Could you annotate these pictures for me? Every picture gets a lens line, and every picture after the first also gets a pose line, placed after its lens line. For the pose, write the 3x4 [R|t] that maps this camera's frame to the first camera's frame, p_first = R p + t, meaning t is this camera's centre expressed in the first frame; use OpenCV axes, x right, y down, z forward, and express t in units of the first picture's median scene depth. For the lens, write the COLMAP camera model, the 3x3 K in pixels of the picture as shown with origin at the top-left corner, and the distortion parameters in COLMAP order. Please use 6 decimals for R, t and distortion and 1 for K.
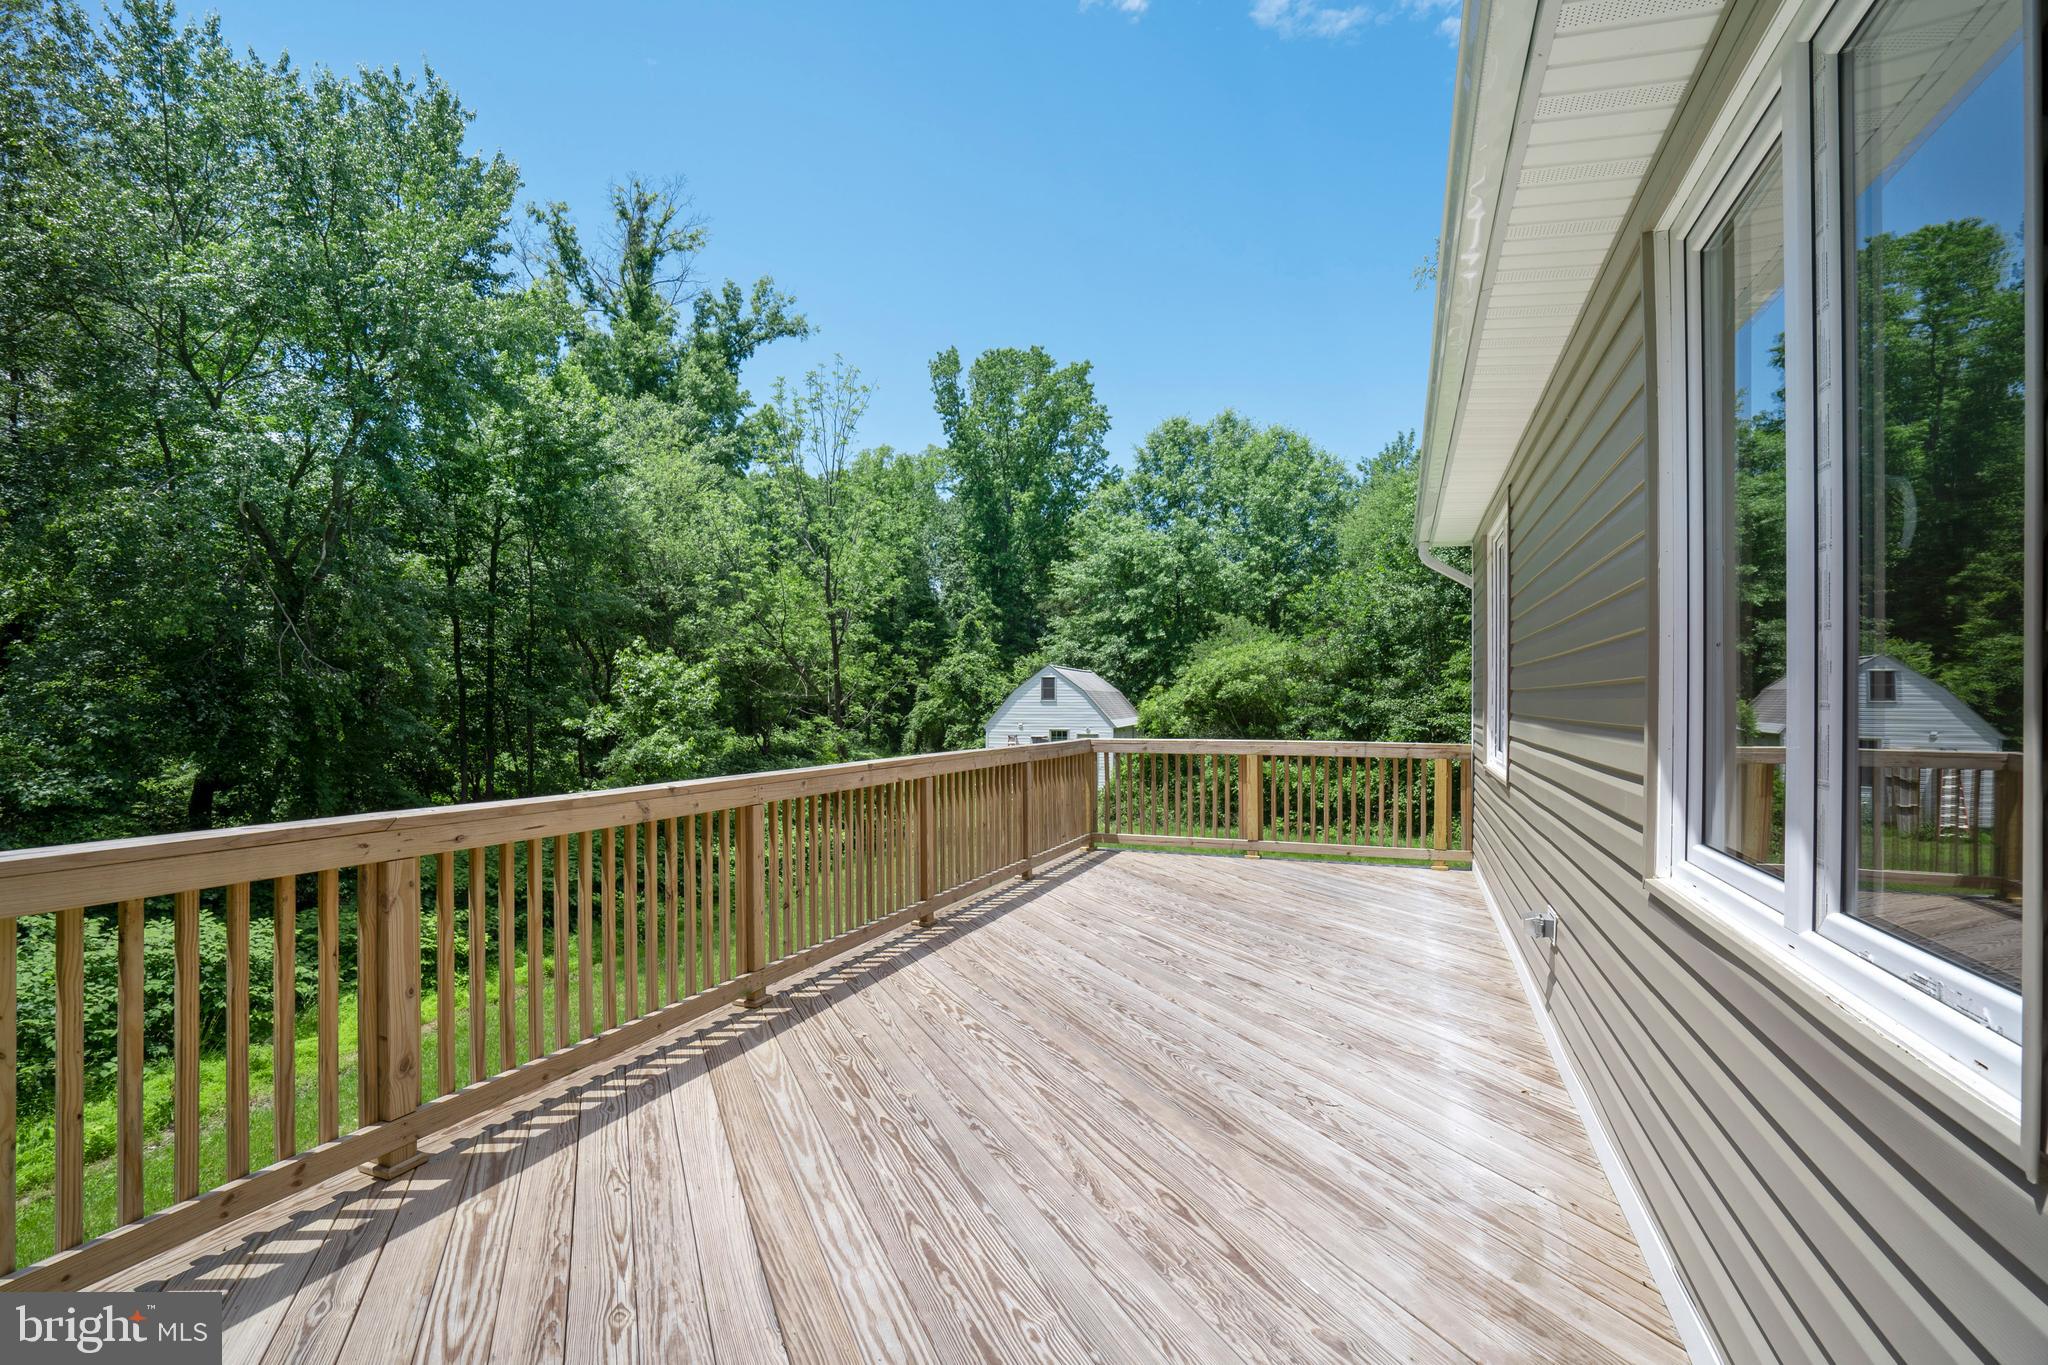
lens RADIAL K [[997.9, 0, 1024.0], [0, 997.9, 682.5], [0, 0, 1]] dist [-0.030311, 0.000038]
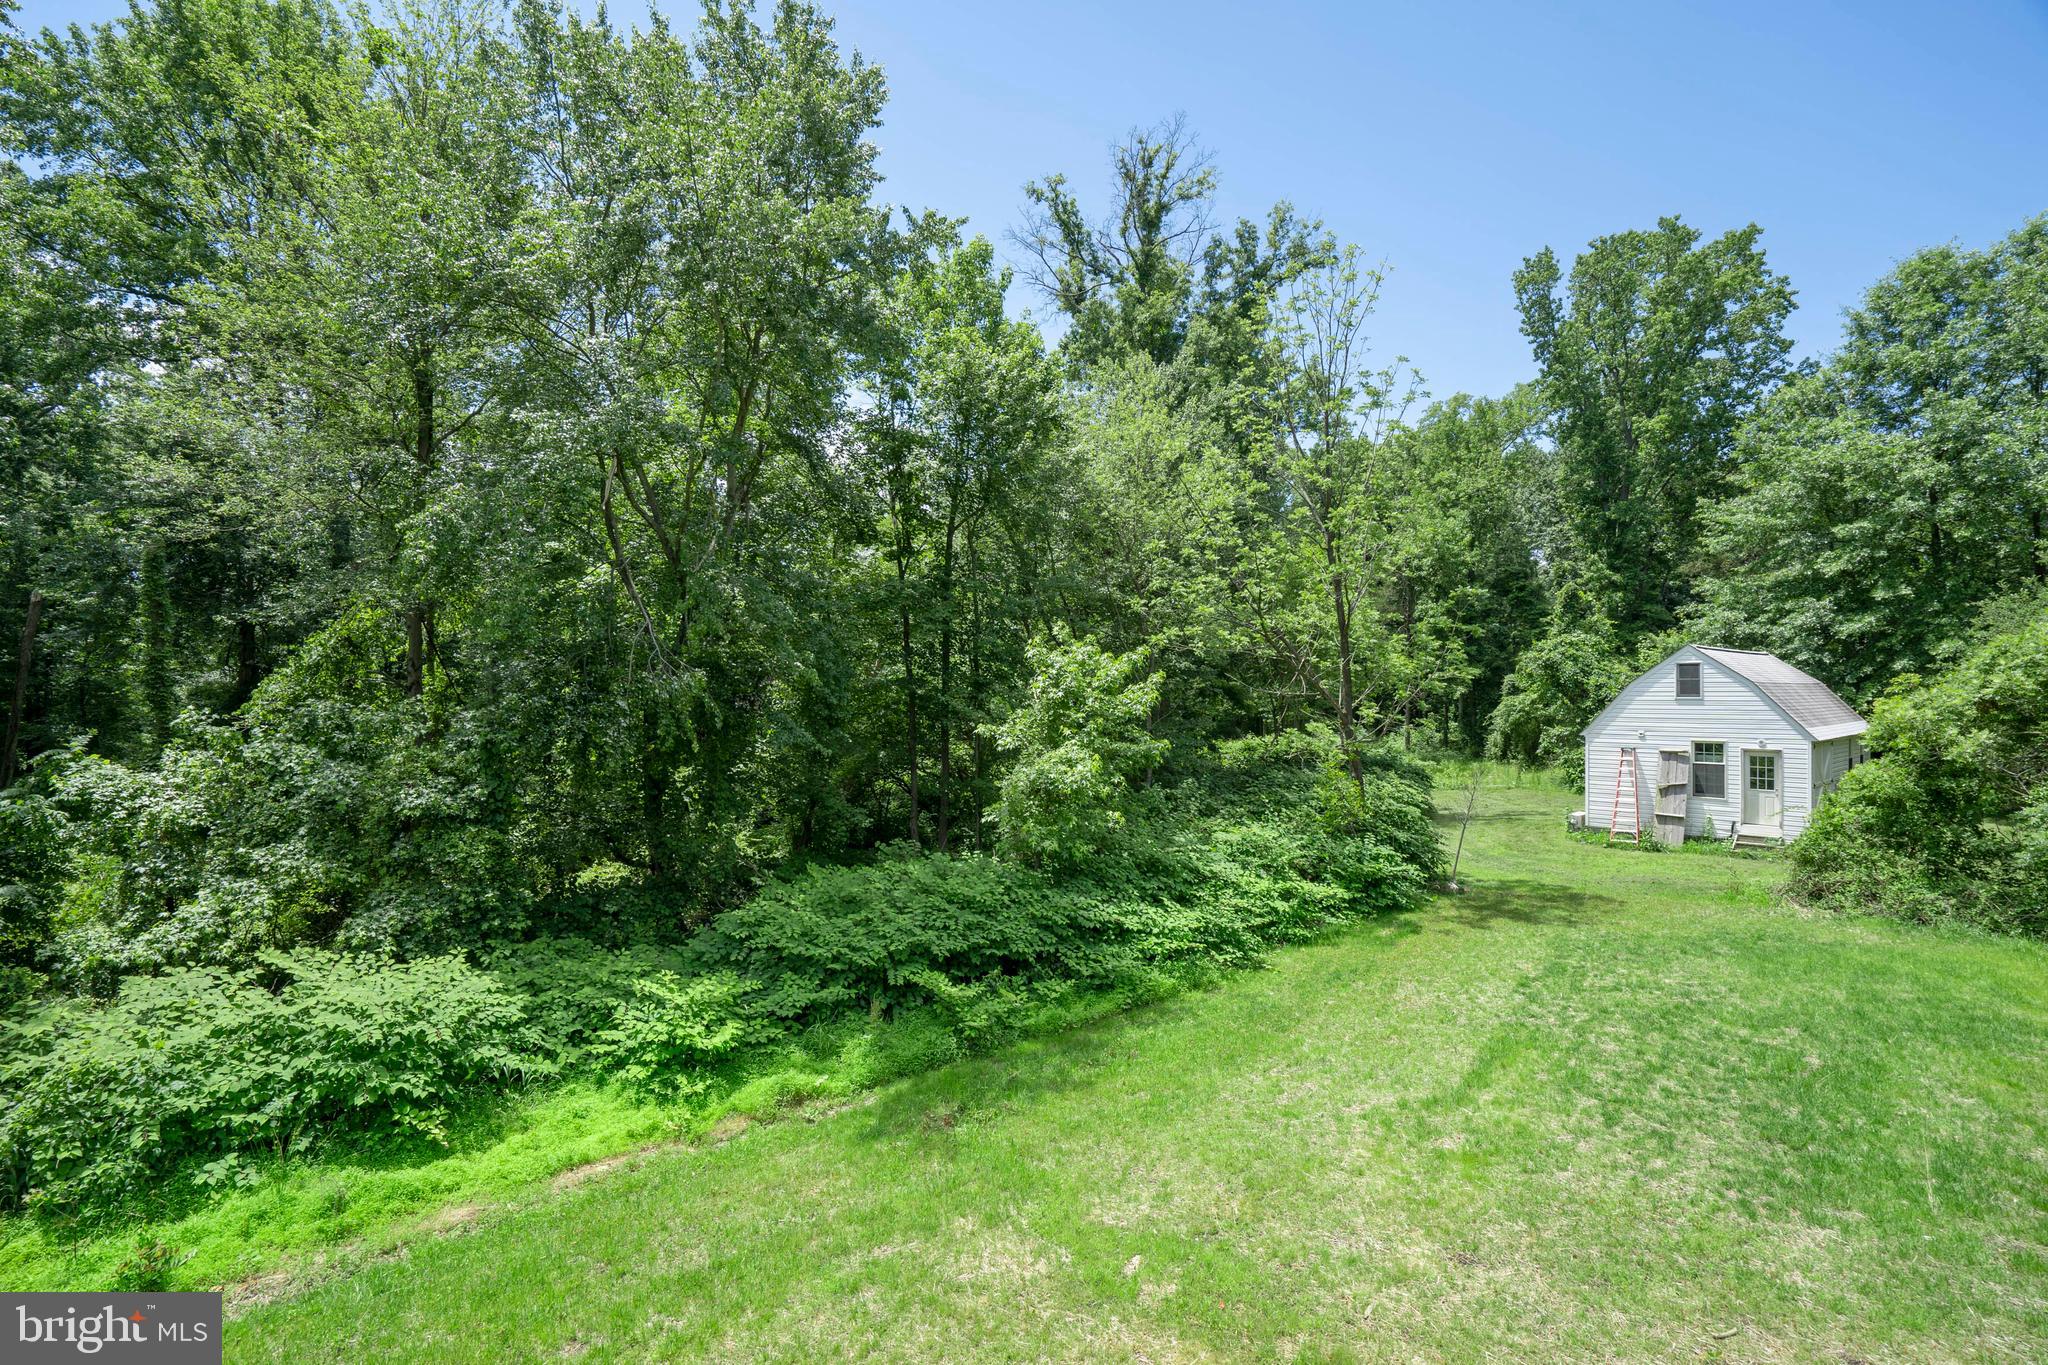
lens RADIAL K [[945.8, 0, 1033.7], [0, 945.8, 678.0], [0, 0, 1]] dist [-0.033388, 0.010605]
pose [[0.823782, -0.012742, -0.566764, 0.013887], [0.014716, 0.999891, -0.001089, -0.000758], [0.566716, -0.007444, 0.823880, 0.188859]]
